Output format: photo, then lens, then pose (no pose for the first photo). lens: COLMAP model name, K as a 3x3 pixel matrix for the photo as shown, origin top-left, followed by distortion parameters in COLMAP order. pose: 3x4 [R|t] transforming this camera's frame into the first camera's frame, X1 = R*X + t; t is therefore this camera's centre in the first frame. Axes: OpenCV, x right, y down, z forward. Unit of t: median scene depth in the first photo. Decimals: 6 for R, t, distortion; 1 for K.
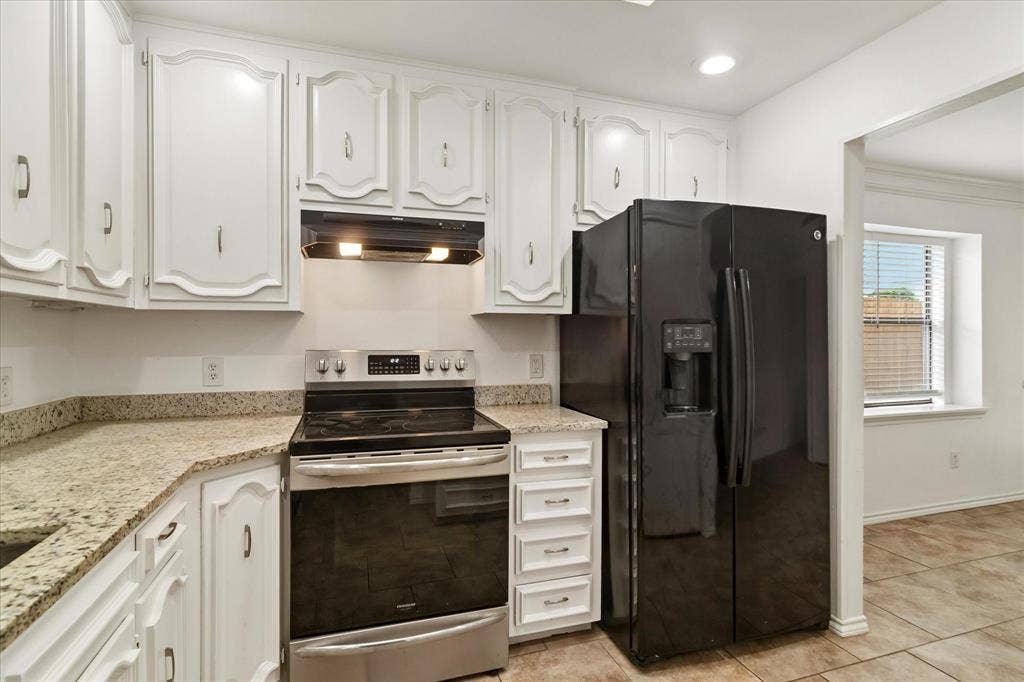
lens RADIAL K [[503.5, 0, 506.6], [0, 503.5, 334.9], [0, 0, 1]] dist [-0.003683, 0.001121]
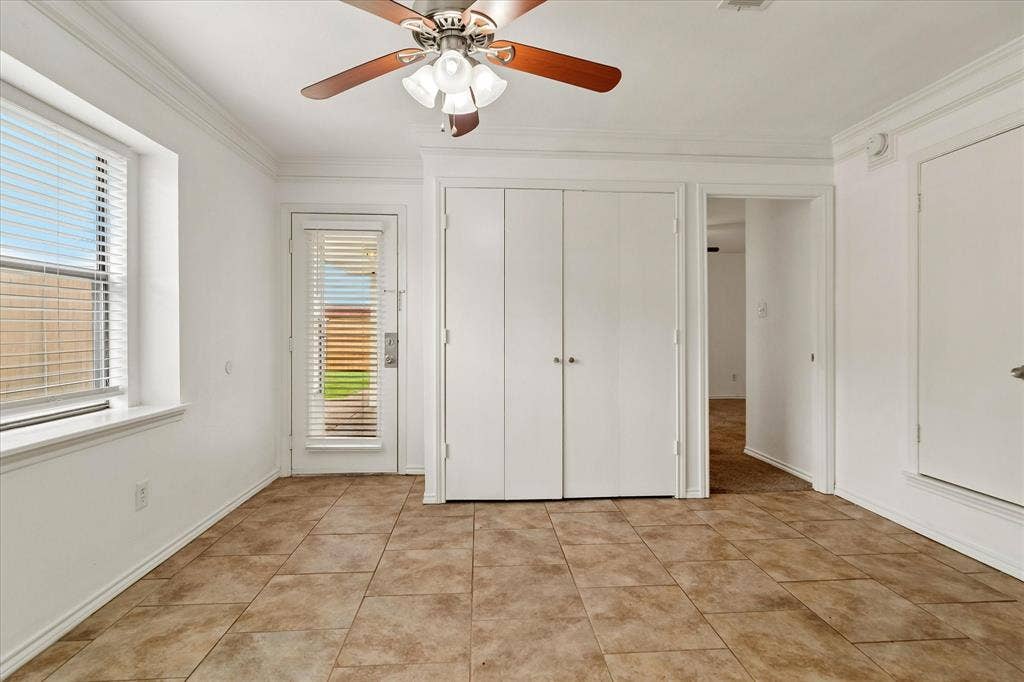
lens RADIAL K [[503.5, 0, 511.8], [0, 503.5, 333.5], [0, 0, 1]] dist [-0.003683, 0.001121]
pose [[0.231861, -0.008154, 0.972715, 0.362761], [-0.000271, 0.999964, 0.008446, 0.038702], [-0.972749, -0.002222, 0.231850, 0.377104]]
